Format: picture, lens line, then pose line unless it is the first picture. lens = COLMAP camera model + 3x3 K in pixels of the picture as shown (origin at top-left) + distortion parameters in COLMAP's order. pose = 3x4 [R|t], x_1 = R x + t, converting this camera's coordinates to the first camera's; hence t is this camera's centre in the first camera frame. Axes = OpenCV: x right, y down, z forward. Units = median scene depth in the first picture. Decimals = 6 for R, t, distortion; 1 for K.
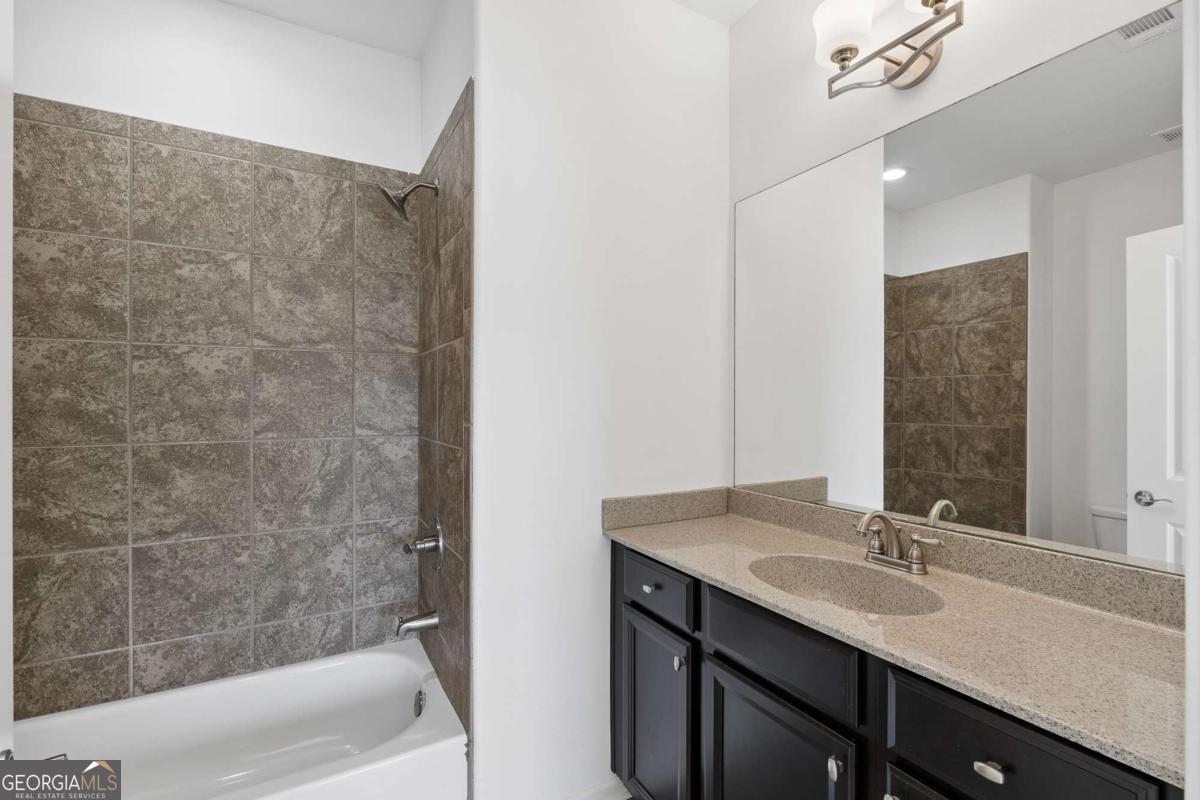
lens RADIAL K [[525.3, 0, 599.7], [0, 525.3, 401.1], [0, 0, 1]] dist [-0.007878, 0.000956]
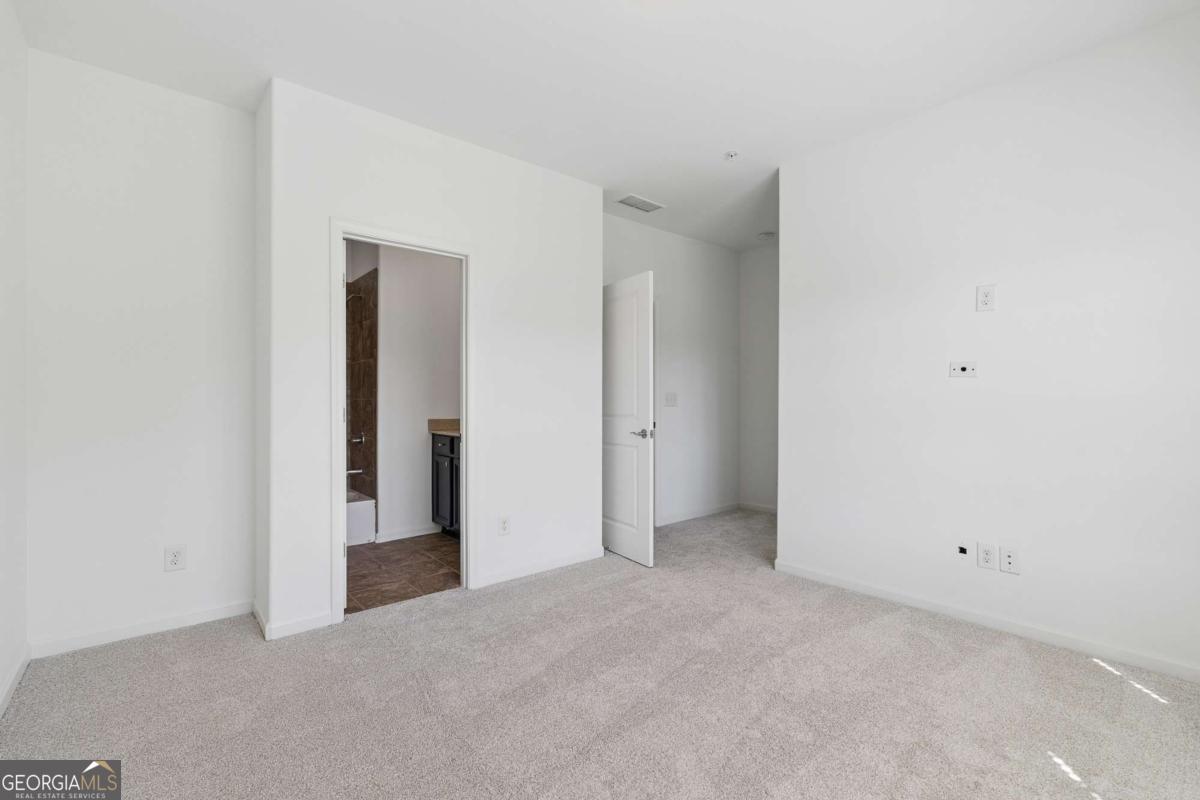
lens RADIAL K [[525.3, 0, 601.5], [0, 525.3, 396.6], [0, 0, 1]] dist [-0.007878, 0.000956]
pose [[0.983183, -0.000744, 0.182620, 0.411321], [0.000066, 0.999993, 0.003716, 0.067536], [-0.182621, -0.003642, 0.983177, -1.917862]]
